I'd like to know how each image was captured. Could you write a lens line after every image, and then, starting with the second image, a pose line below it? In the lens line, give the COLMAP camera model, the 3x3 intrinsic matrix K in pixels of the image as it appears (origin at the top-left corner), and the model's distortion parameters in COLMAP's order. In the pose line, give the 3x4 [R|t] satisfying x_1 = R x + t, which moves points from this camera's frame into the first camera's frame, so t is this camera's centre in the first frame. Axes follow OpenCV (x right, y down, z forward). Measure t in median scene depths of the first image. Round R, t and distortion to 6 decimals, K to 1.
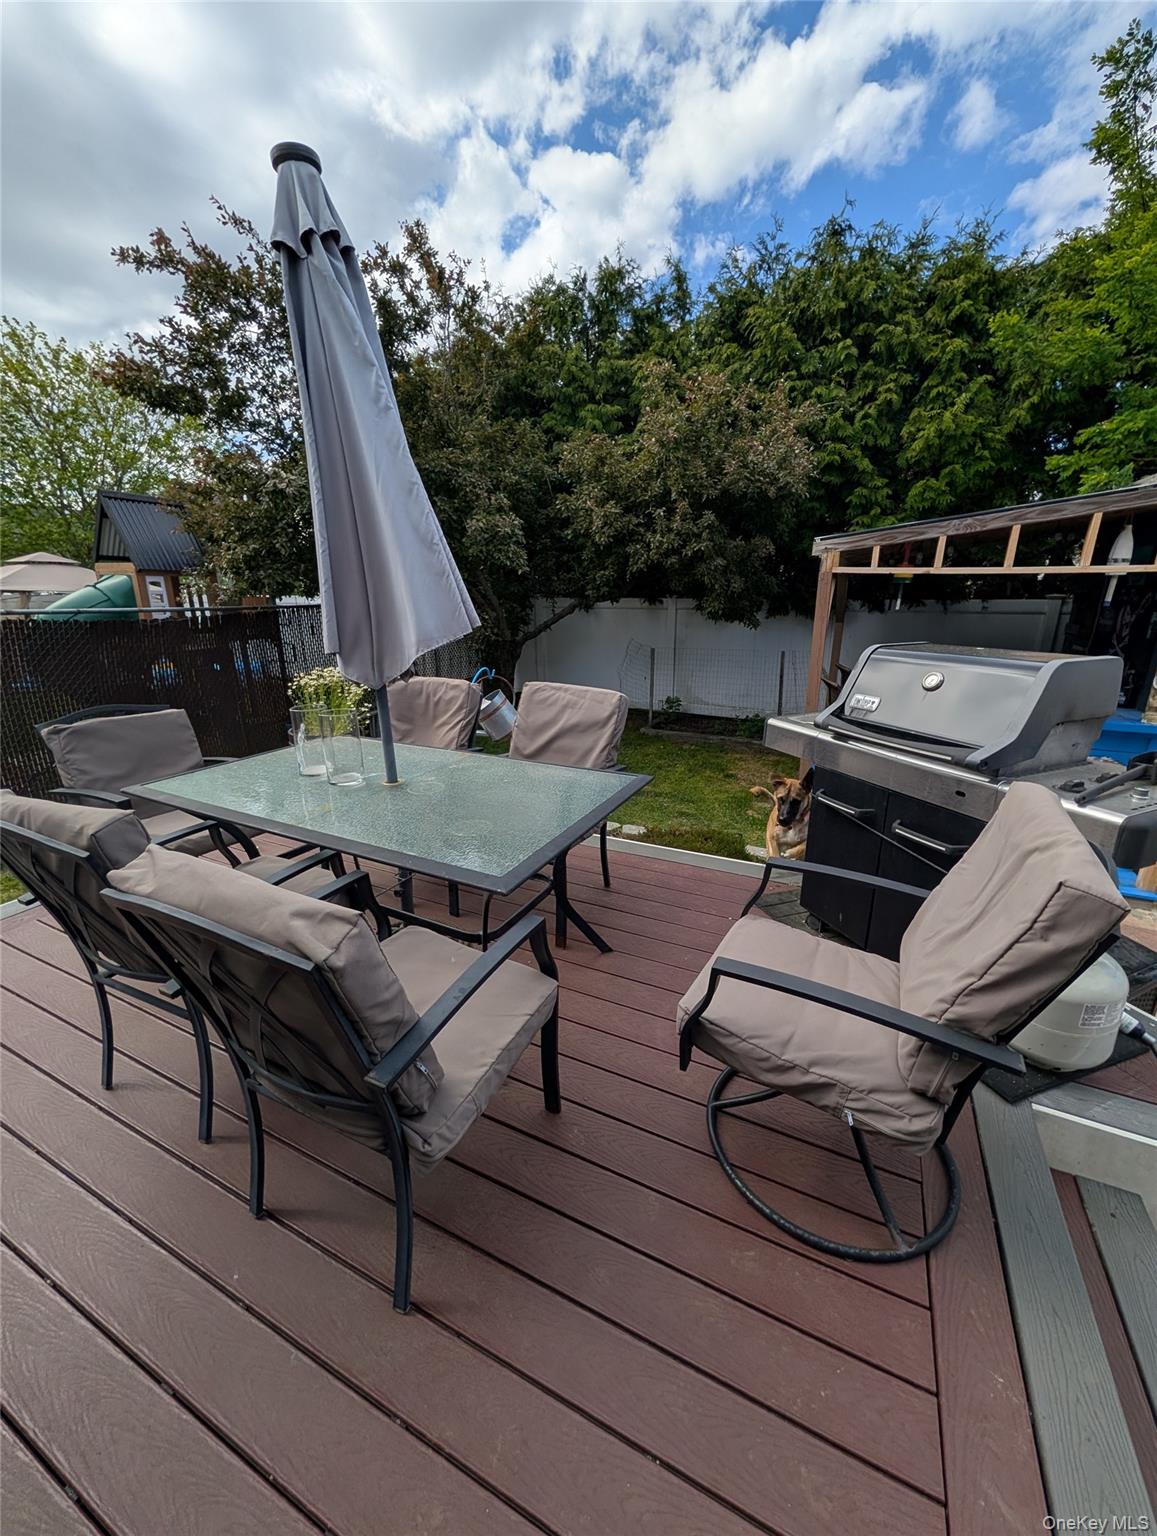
lens RADIAL K [[593.2, 0, 577.3], [0, 593.2, 766.0], [0, 0, 1]] dist [0.000321, 0.000728]
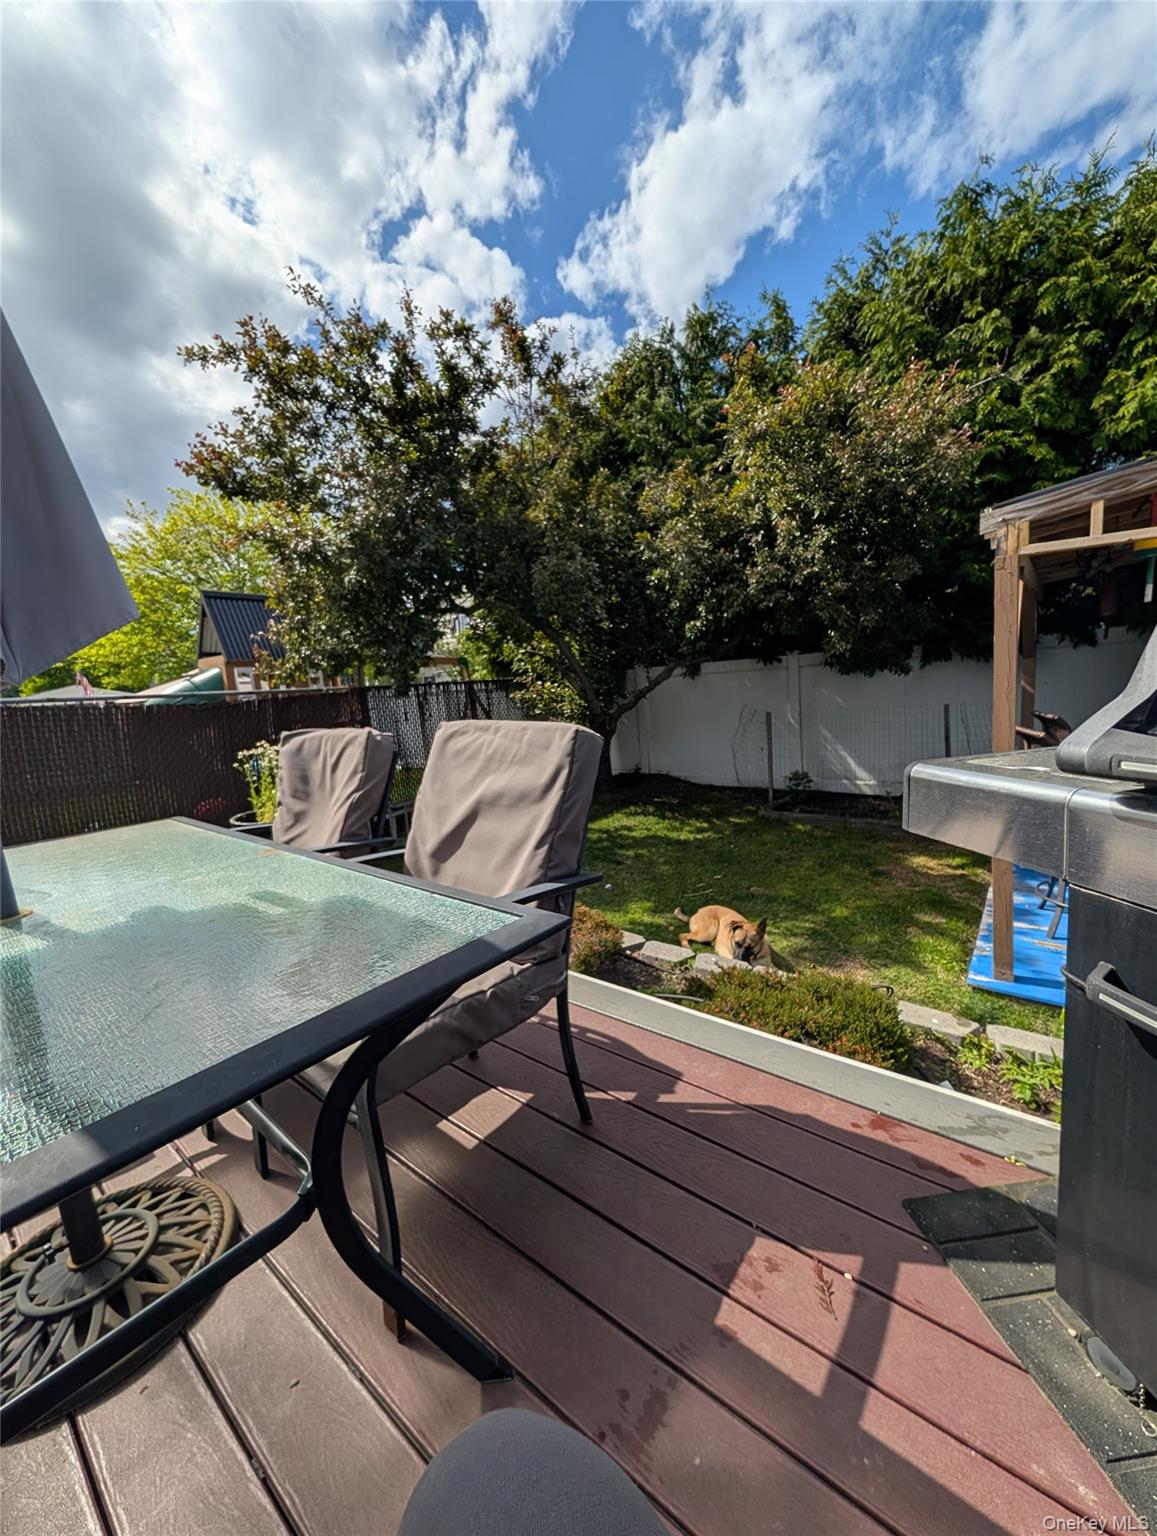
lens RADIAL K [[593.2, 0, 585.7], [0, 593.2, 763.0], [0, 0, 1]] dist [0.000321, 0.000728]
pose [[0.975312, -0.035404, -0.217976, 0.071629], [0.001876, 0.988357, -0.152138, -0.006994], [0.220825, 0.147973, 0.964023, 0.209238]]
